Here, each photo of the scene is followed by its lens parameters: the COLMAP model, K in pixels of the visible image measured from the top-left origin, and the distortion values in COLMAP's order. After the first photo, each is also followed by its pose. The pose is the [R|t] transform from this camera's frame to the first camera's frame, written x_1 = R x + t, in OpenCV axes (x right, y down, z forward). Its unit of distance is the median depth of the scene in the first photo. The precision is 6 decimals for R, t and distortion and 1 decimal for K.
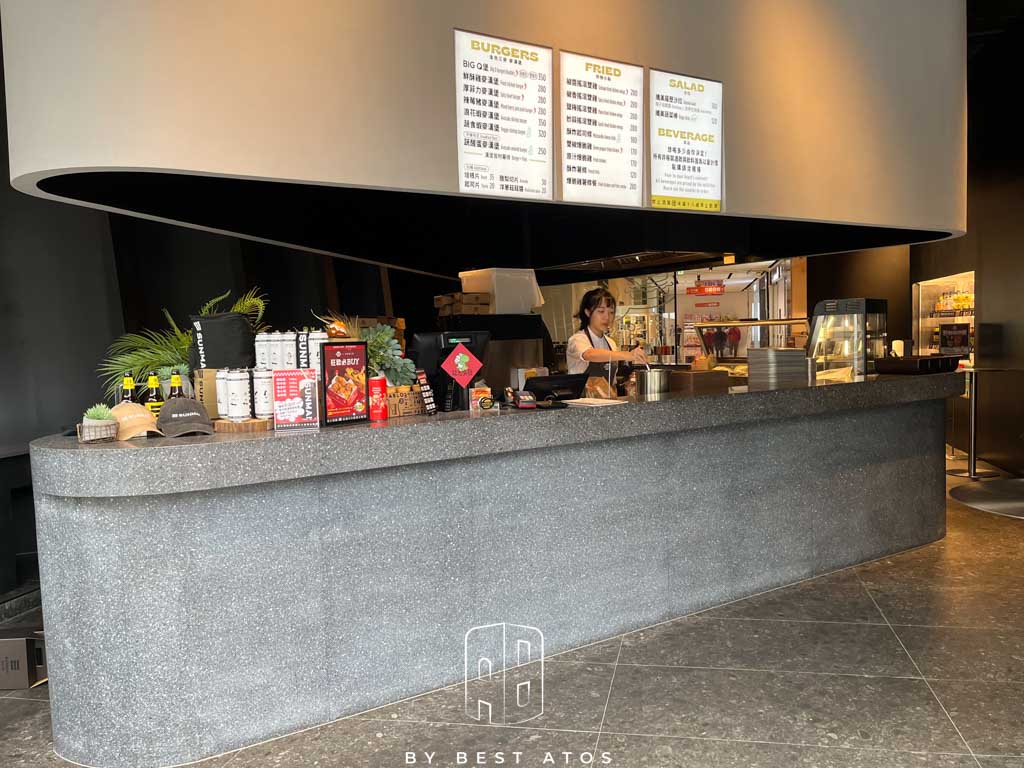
lens RADIAL K [[947.9, 0, 513.5], [0, 947.9, 404.5], [0, 0, 1]] dist [0.008348, 0.003128]
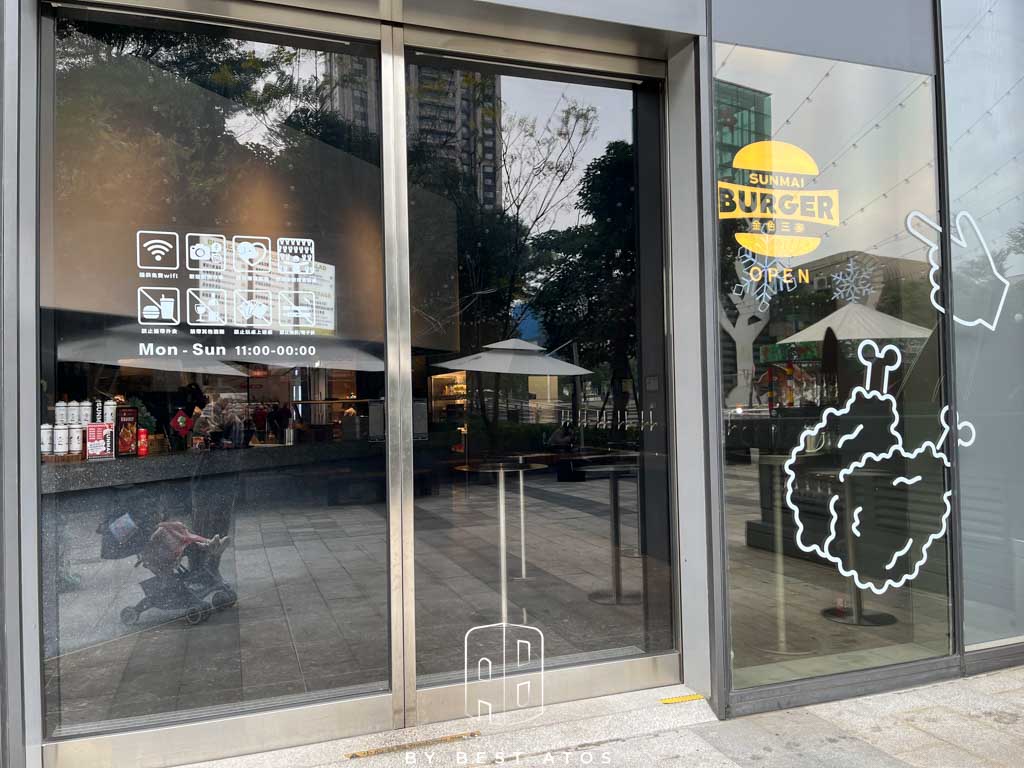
lens RADIAL K [[777.3, 0, 512.0], [0, 777.3, 384.0], [0, 0, 1]] dist [0.001014, 0.000464]
pose [[0.873935, 0.026108, 0.485341, -0.240708], [0.027205, 0.994363, -0.102477, 0.049939], [-0.485281, 0.102762, 0.868299, -0.503673]]
